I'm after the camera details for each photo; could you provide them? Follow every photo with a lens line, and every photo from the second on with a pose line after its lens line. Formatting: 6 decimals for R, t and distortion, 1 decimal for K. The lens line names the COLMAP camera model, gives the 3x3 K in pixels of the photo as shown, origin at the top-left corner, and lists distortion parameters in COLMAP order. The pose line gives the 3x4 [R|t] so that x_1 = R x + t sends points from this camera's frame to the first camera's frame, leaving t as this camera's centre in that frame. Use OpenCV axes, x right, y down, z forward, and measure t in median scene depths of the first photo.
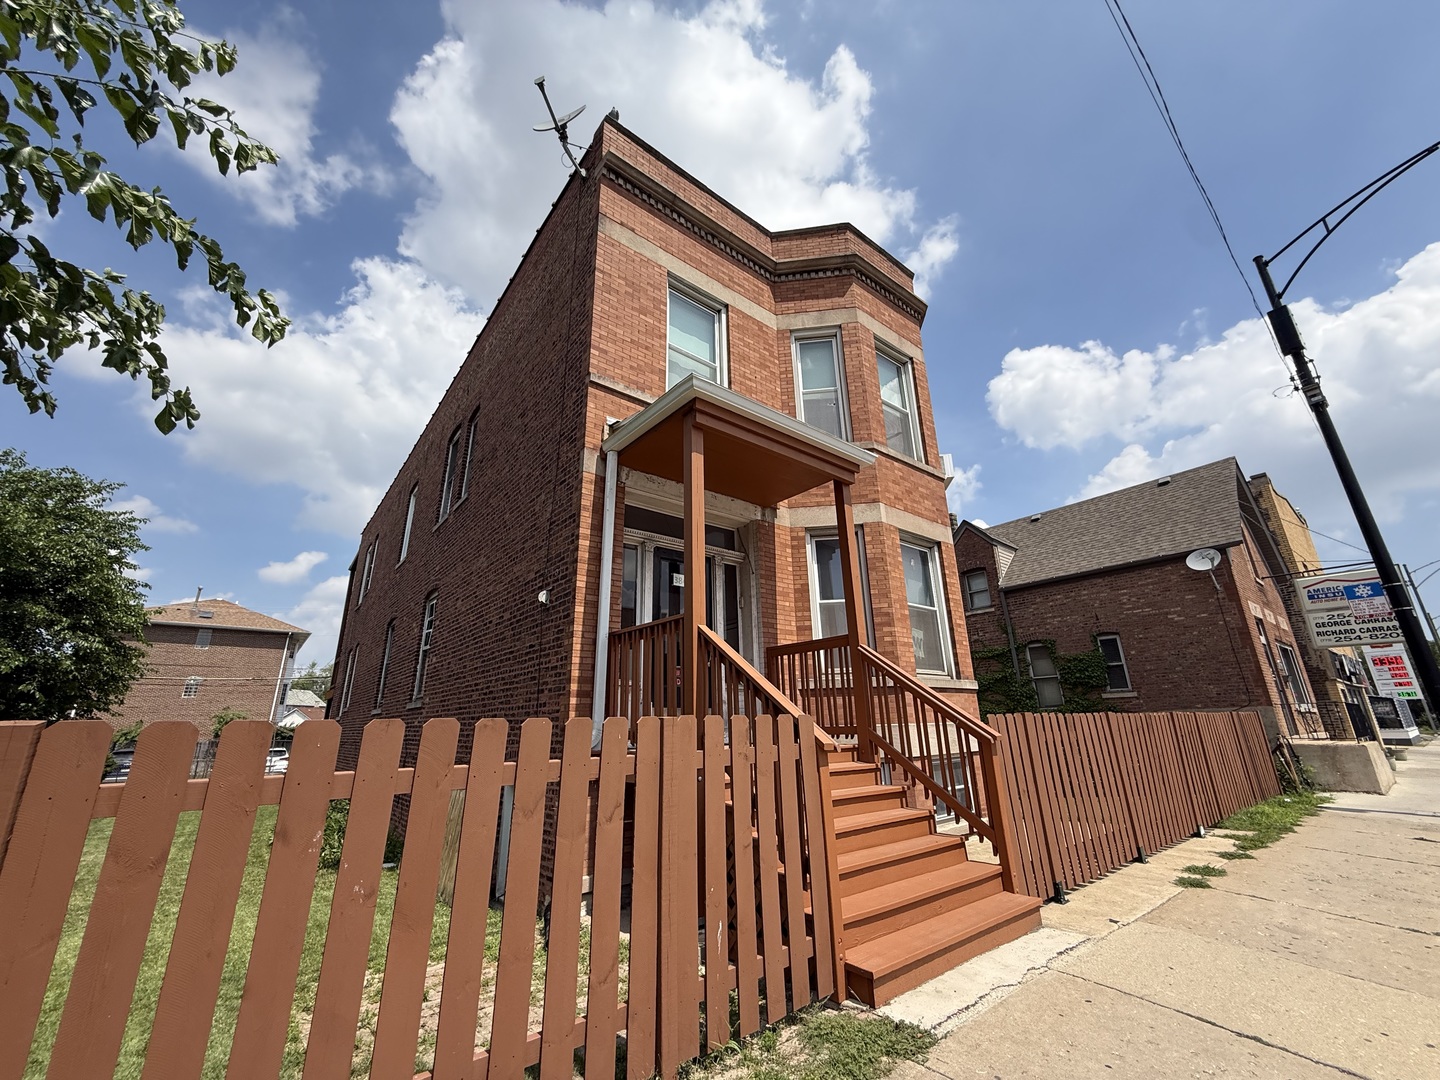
lens RADIAL K [[574.1, 0, 715.9], [0, 574.1, 538.5], [0, 0, 1]] dist [0.003273, -0.000276]
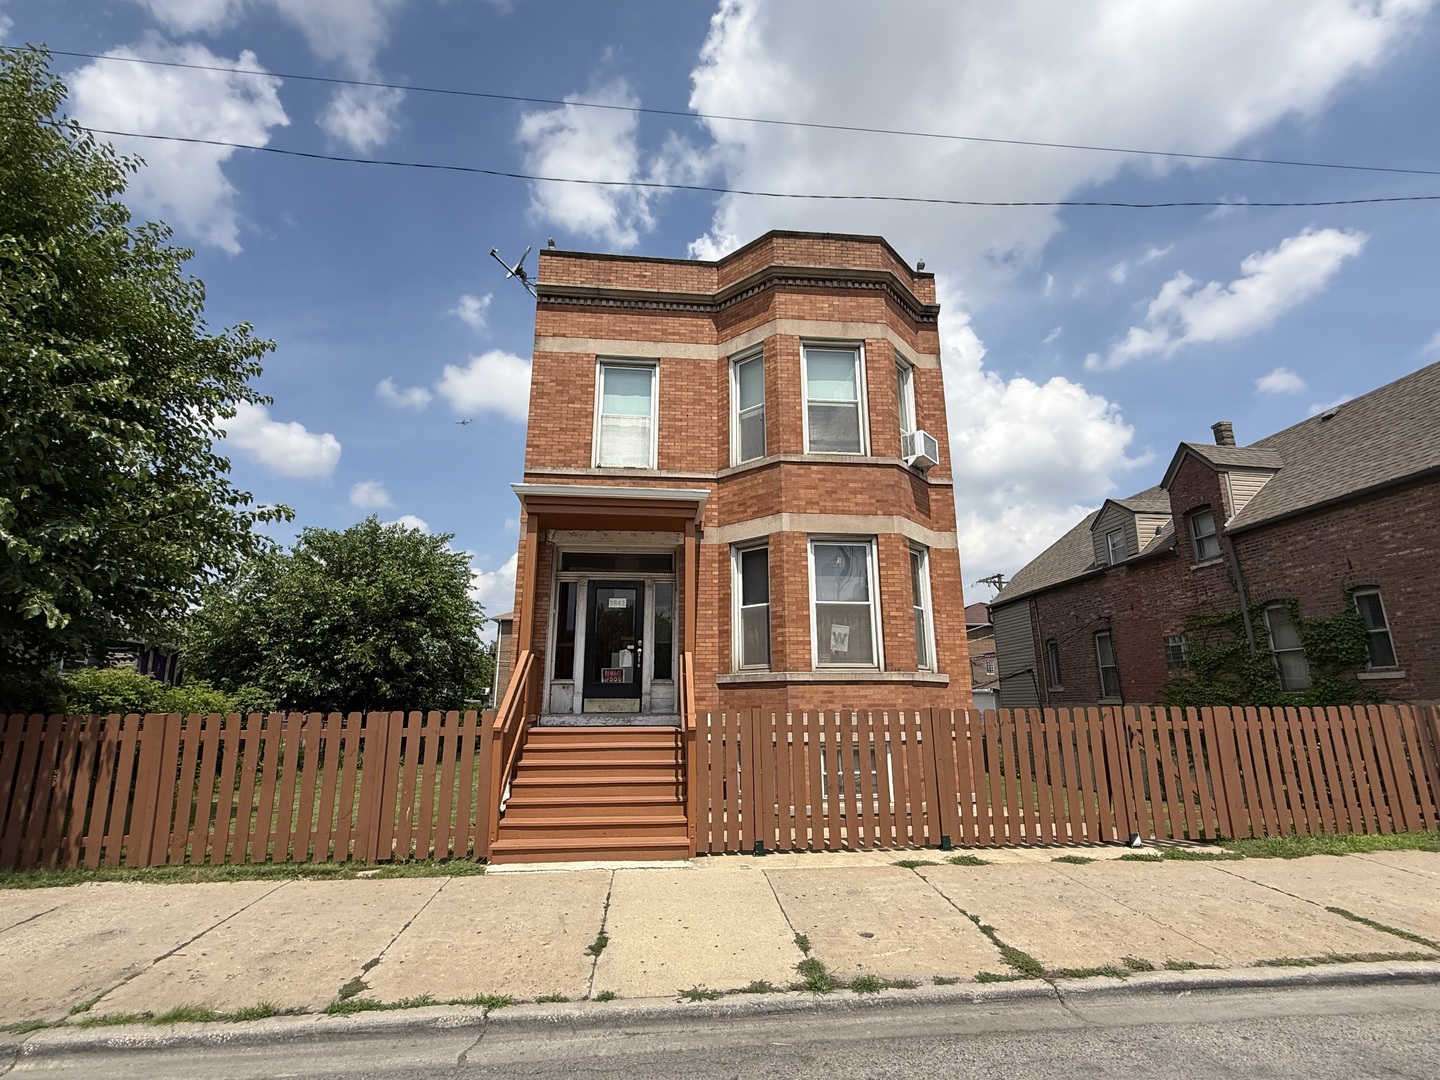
lens RADIAL K [[665.6, 0, 720.0], [0, 665.6, 540.0], [0, 0, 1]] dist [-0.000719, 0.000481]
pose [[0.838451, -0.113355, -0.533058, 0.762233], [0.157473, 0.986798, 0.037847, -0.070289], [0.521730, -0.115676, 0.845232, -0.117605]]
